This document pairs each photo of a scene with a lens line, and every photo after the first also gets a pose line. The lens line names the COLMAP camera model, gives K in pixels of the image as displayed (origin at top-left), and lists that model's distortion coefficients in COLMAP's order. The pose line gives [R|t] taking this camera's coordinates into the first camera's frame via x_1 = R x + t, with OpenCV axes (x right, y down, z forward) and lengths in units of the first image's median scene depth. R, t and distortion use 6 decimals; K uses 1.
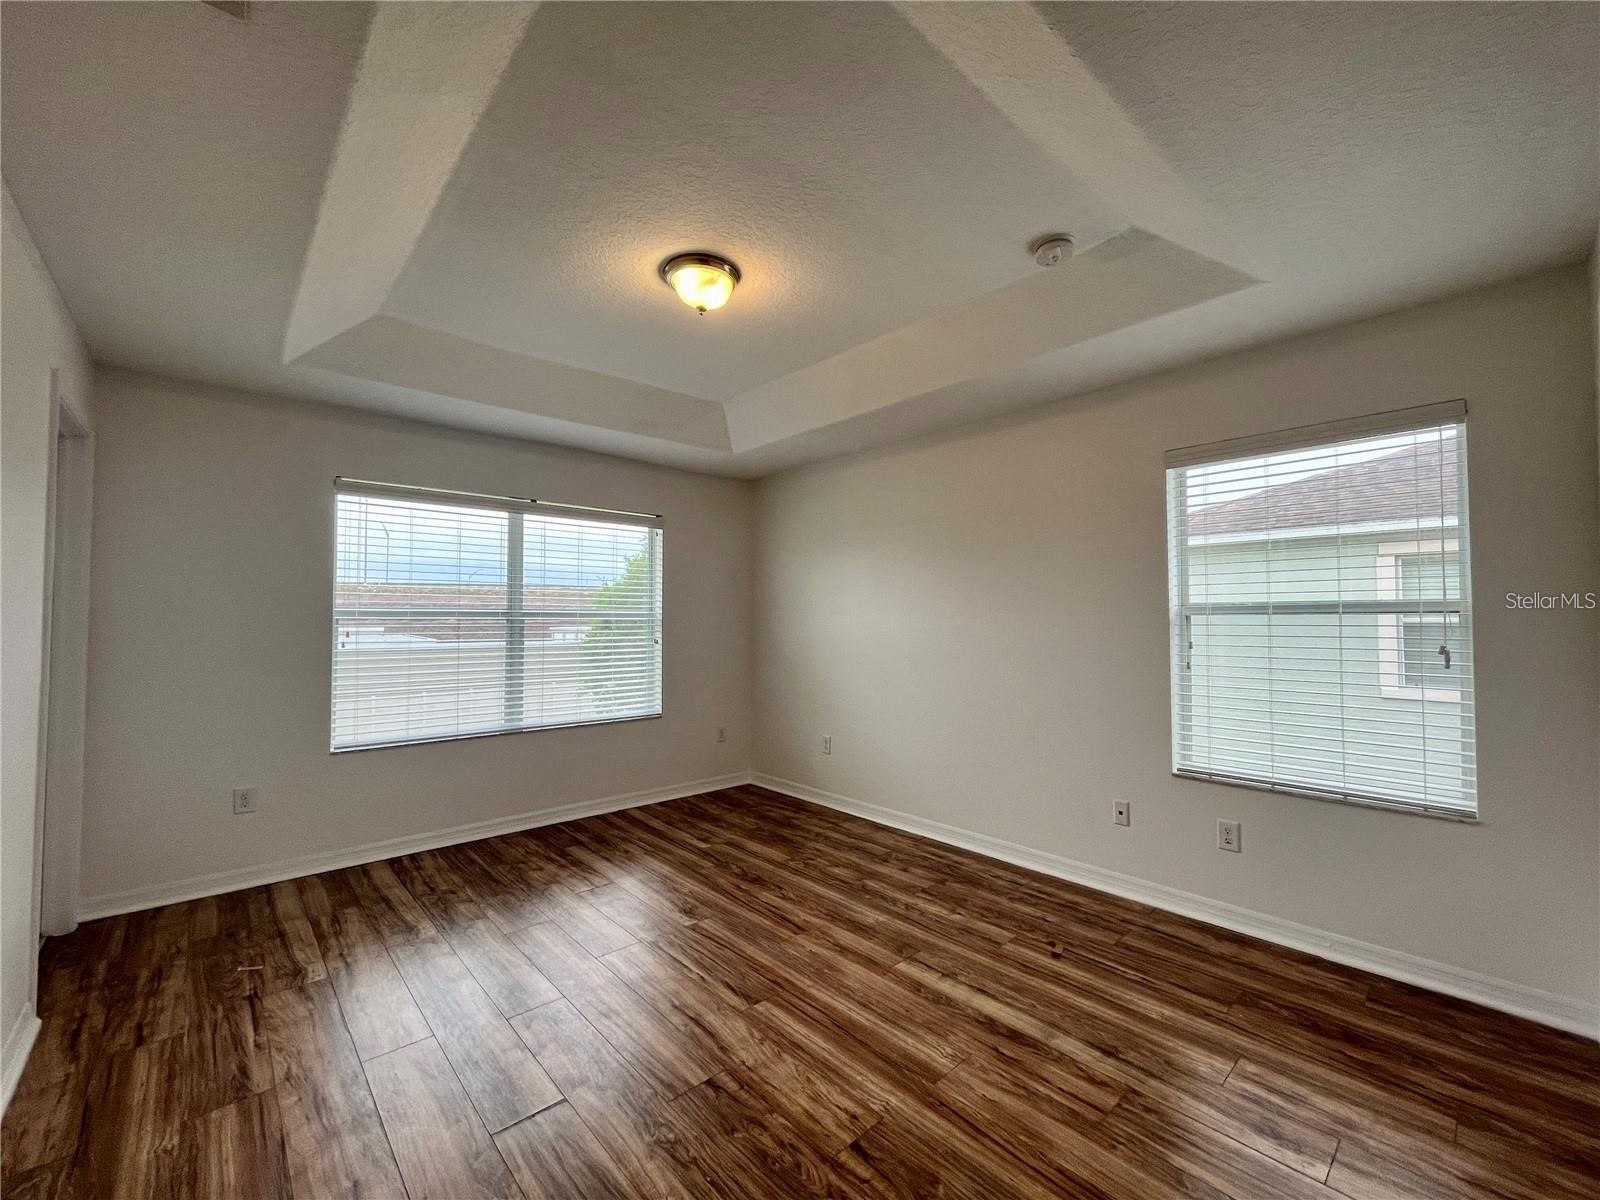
lens RADIAL K [[654.4, 0, 802.5], [0, 654.4, 600.3], [0, 0, 1]] dist [-0.002784, -0.000282]
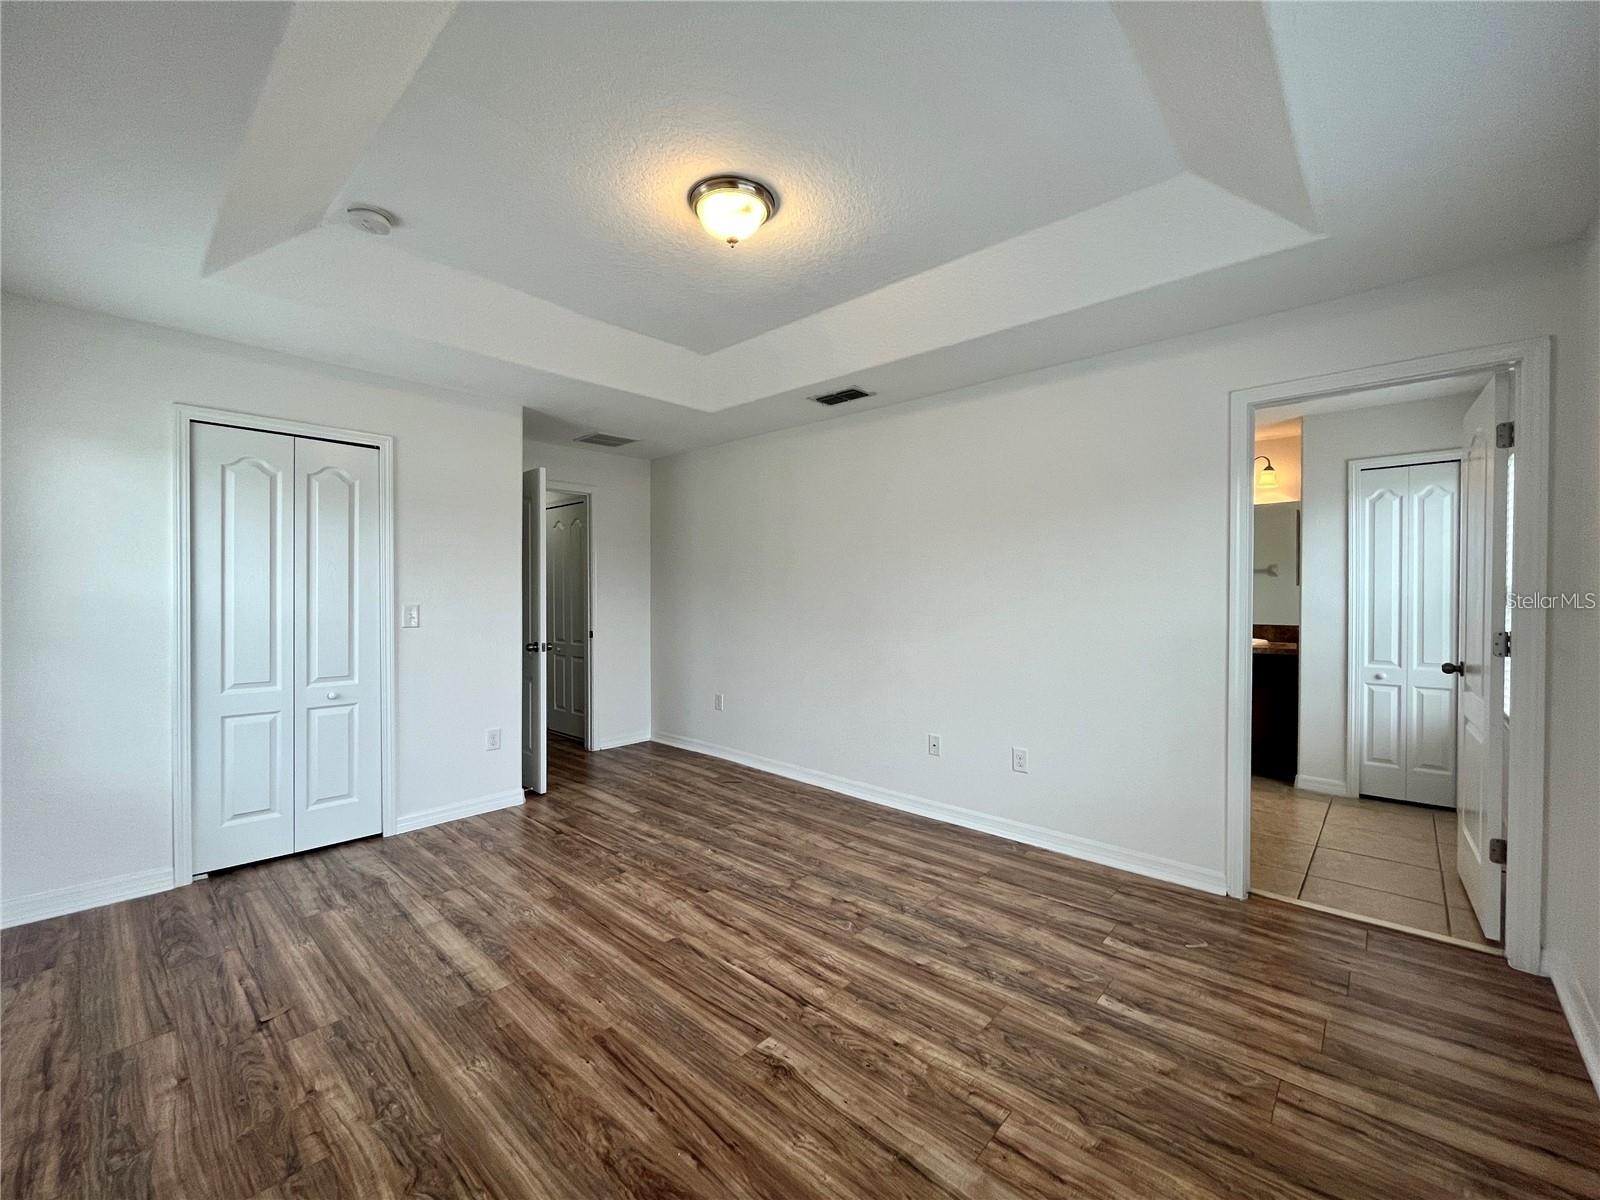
lens RADIAL K [[654.4, 0, 802.5], [0, 654.4, 600.3], [0, 0, 1]] dist [-0.002784, -0.000282]
pose [[-0.995316, 0.000777, -0.096670, -0.172979], [0.002627, 0.999816, -0.019007, 0.067420], [0.096637, -0.019172, -0.995135, 2.009773]]
